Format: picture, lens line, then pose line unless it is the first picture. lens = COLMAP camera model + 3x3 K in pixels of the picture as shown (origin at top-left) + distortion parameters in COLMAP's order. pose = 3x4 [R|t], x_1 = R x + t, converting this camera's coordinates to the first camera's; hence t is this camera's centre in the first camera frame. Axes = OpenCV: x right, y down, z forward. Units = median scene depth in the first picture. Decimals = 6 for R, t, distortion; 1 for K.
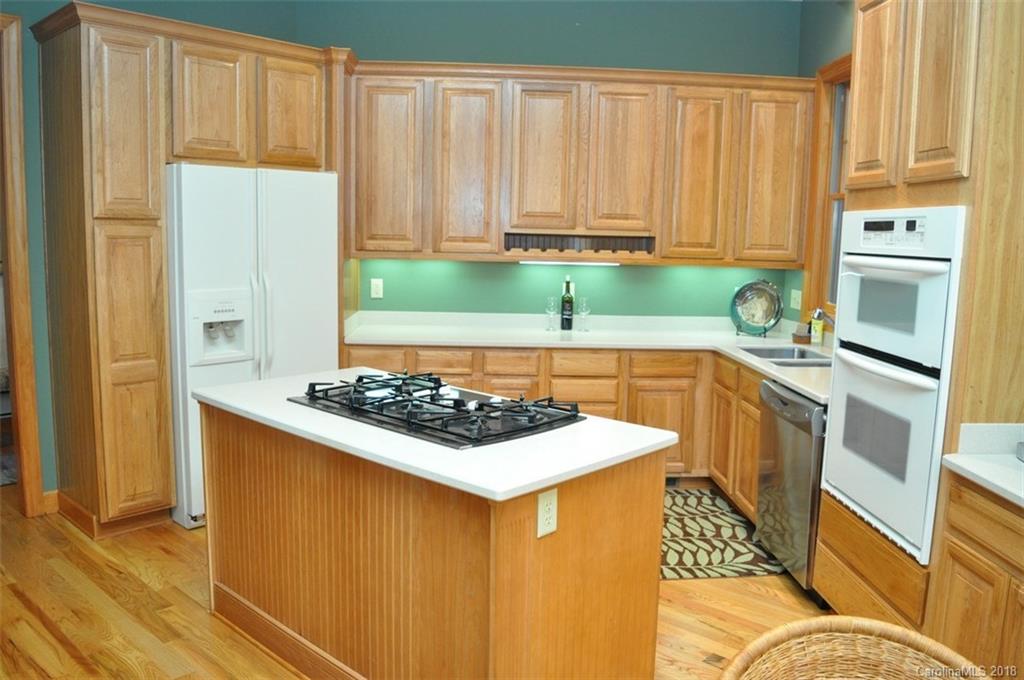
lens RADIAL K [[796.8, 0, 512.0], [0, 796.8, 340.0], [0, 0, 1]] dist [-0.073371, -0.000215]
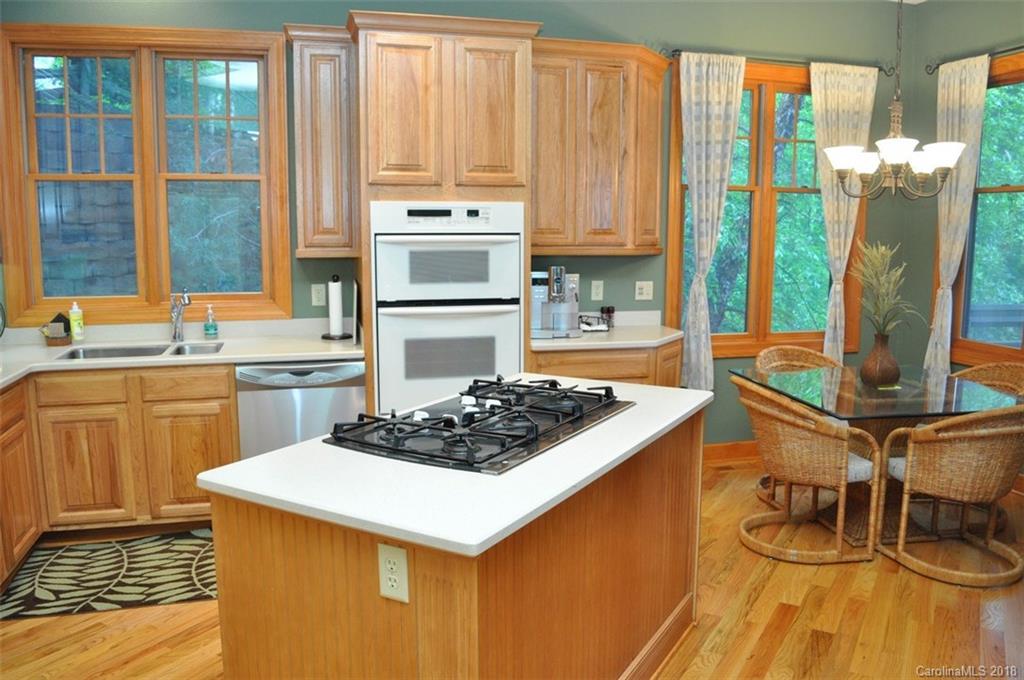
lens RADIAL K [[796.8, 0, 512.0], [0, 796.8, 340.0], [0, 0, 1]] dist [-0.073371, -0.000215]
pose [[-0.217050, -0.152739, 0.964137, -0.646457], [0.124330, 0.975313, 0.182499, -0.109178], [-0.968210, 0.159483, -0.192702, 0.772130]]
